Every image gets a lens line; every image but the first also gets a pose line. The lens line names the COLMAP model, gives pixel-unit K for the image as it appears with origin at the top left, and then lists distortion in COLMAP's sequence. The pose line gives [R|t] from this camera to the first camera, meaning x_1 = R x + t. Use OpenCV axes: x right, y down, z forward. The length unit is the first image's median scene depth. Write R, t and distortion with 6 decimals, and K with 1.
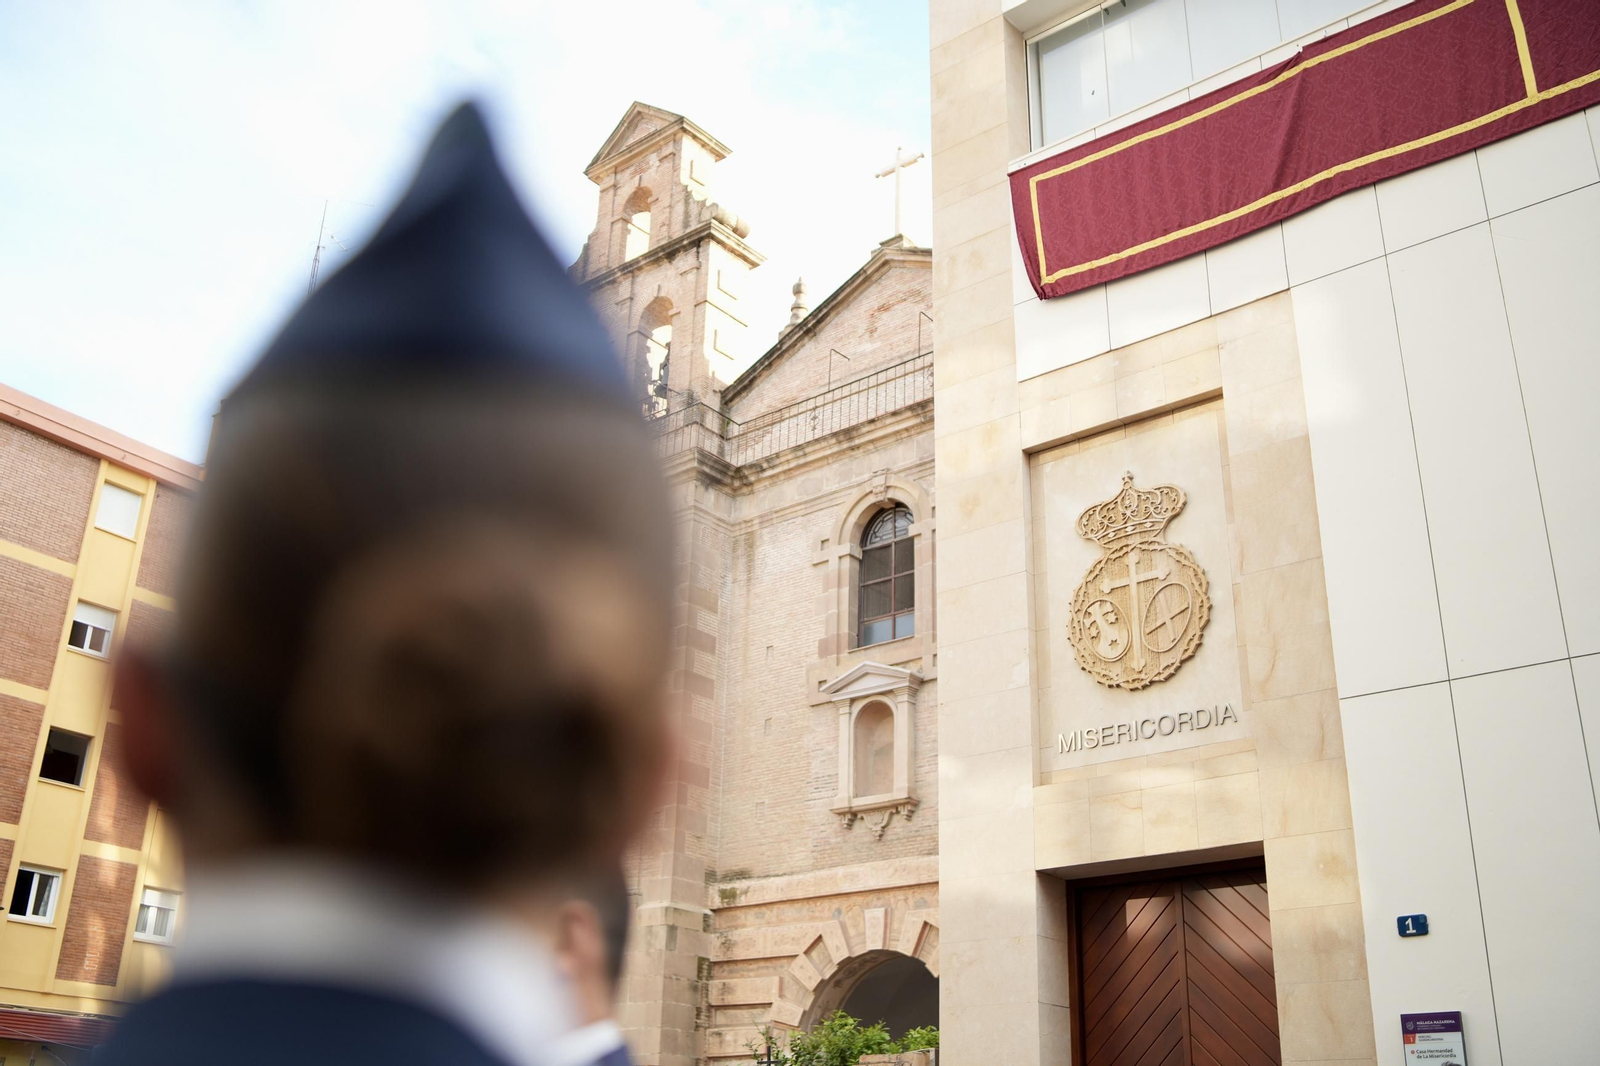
lens RADIAL K [[1576.8, 0, 805.4], [0, 1576.8, 535.7], [0, 0, 1]] dist [0.018638, 0.000000]
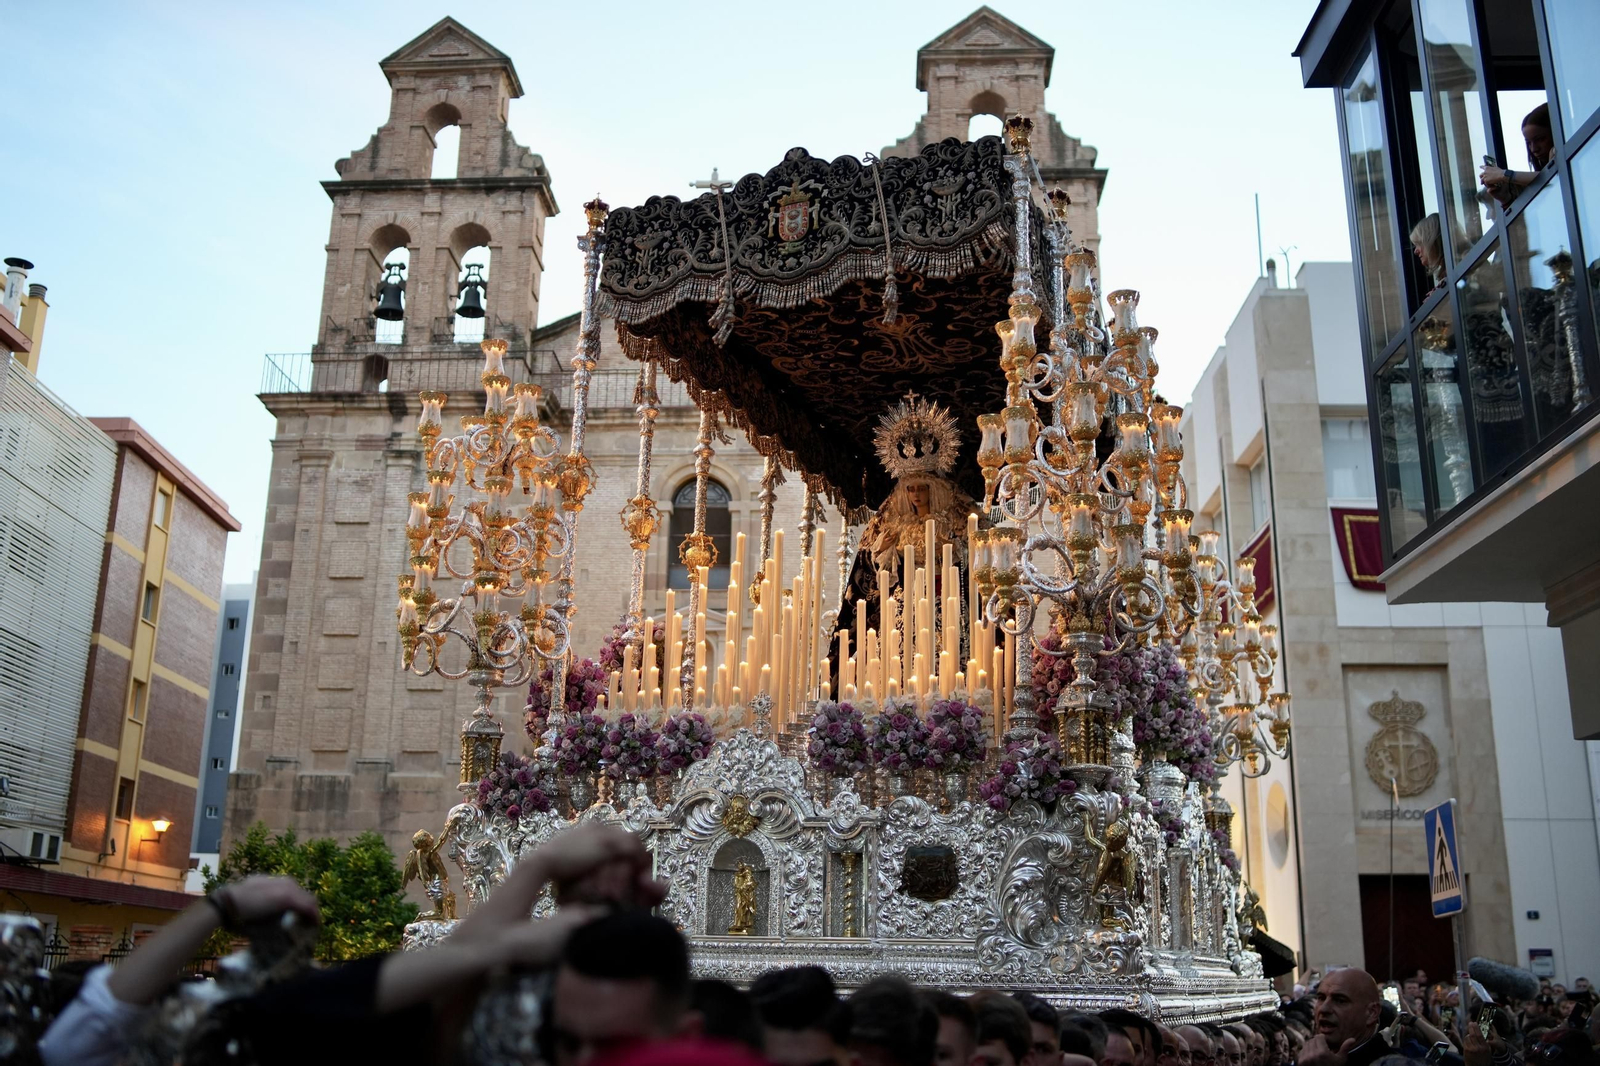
lens RADIAL K [[1576.8, 0, 803.1], [0, 1576.8, 565.6], [0, 0, 1]] dist [0.018638, 0.000000]
pose [[0.777402, 0.135574, 0.614220, -0.639521], [-0.231546, 0.969607, 0.079046, -0.068082], [-0.584835, -0.203671, 0.785166, -0.062314]]
